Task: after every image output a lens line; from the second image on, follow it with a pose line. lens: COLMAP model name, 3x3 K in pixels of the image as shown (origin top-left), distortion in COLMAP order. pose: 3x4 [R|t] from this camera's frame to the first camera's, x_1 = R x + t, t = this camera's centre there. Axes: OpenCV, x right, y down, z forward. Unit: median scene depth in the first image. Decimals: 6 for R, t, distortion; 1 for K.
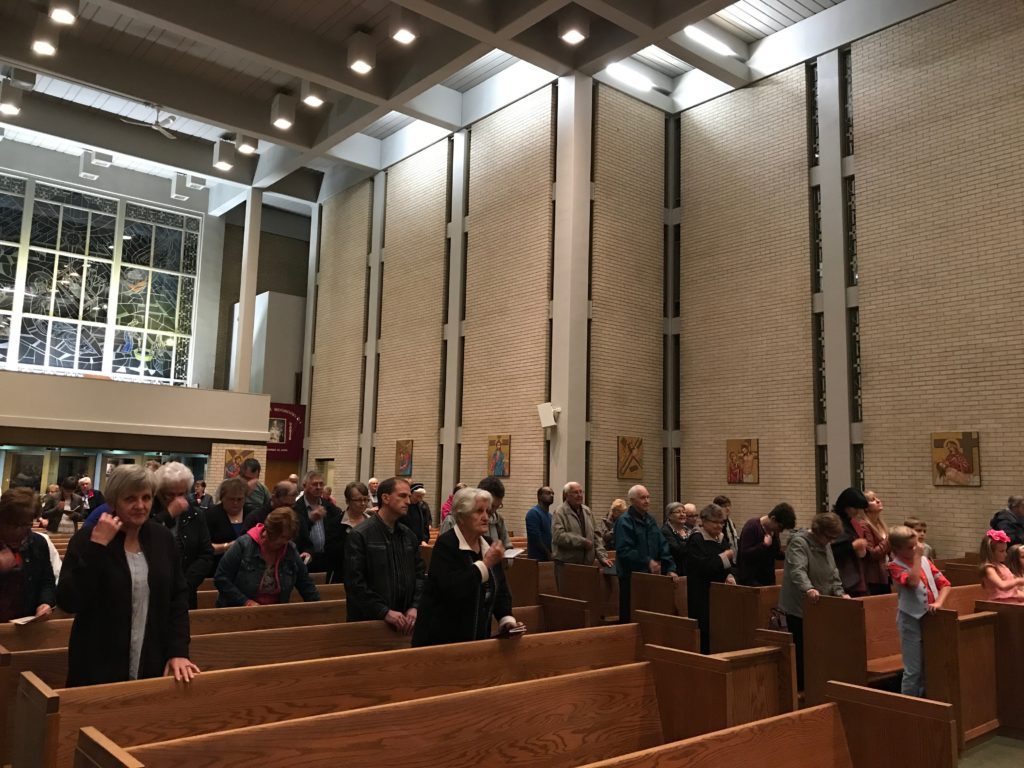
lens RADIAL K [[849.2, 0, 505.0], [0, 849.2, 375.9], [0, 0, 1]] dist [0.014541, -0.001791]
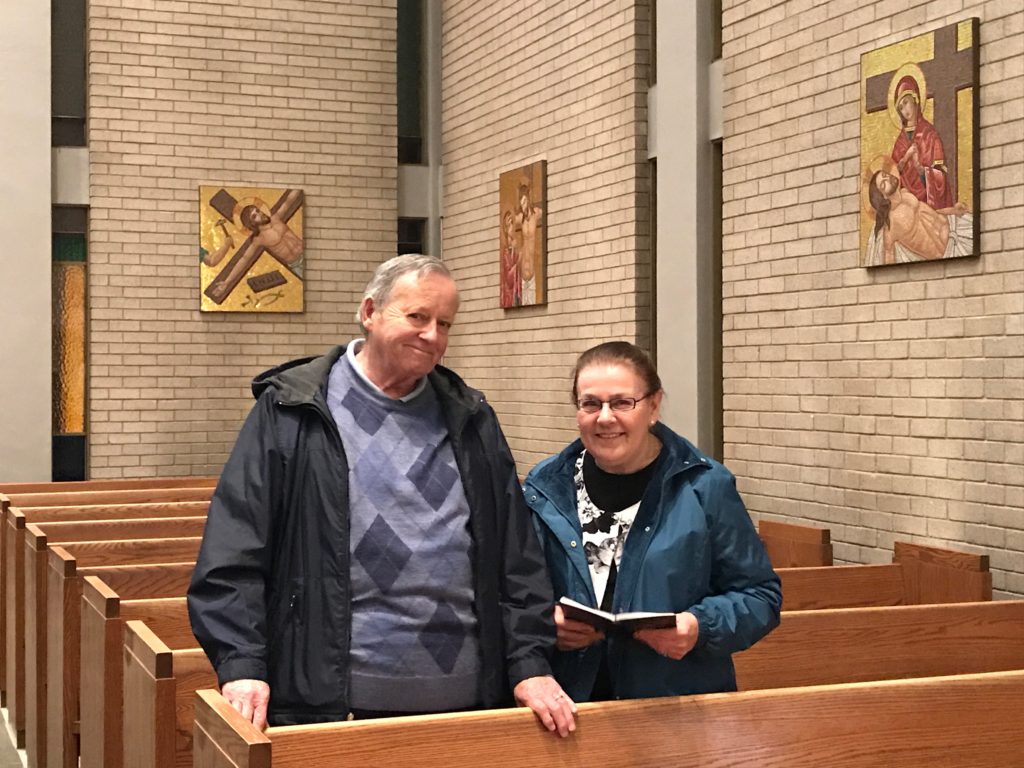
lens RADIAL K [[1591.9, 0, 512.3], [0, 1591.9, 383.5], [0, 0, 1]] dist [0.006464, -0.031470]
pose [[0.950646, -0.028631, -0.308953, 0.544786], [0.069715, 0.989984, 0.122768, 0.097234], [0.302343, -0.138248, 0.943120, 0.532372]]
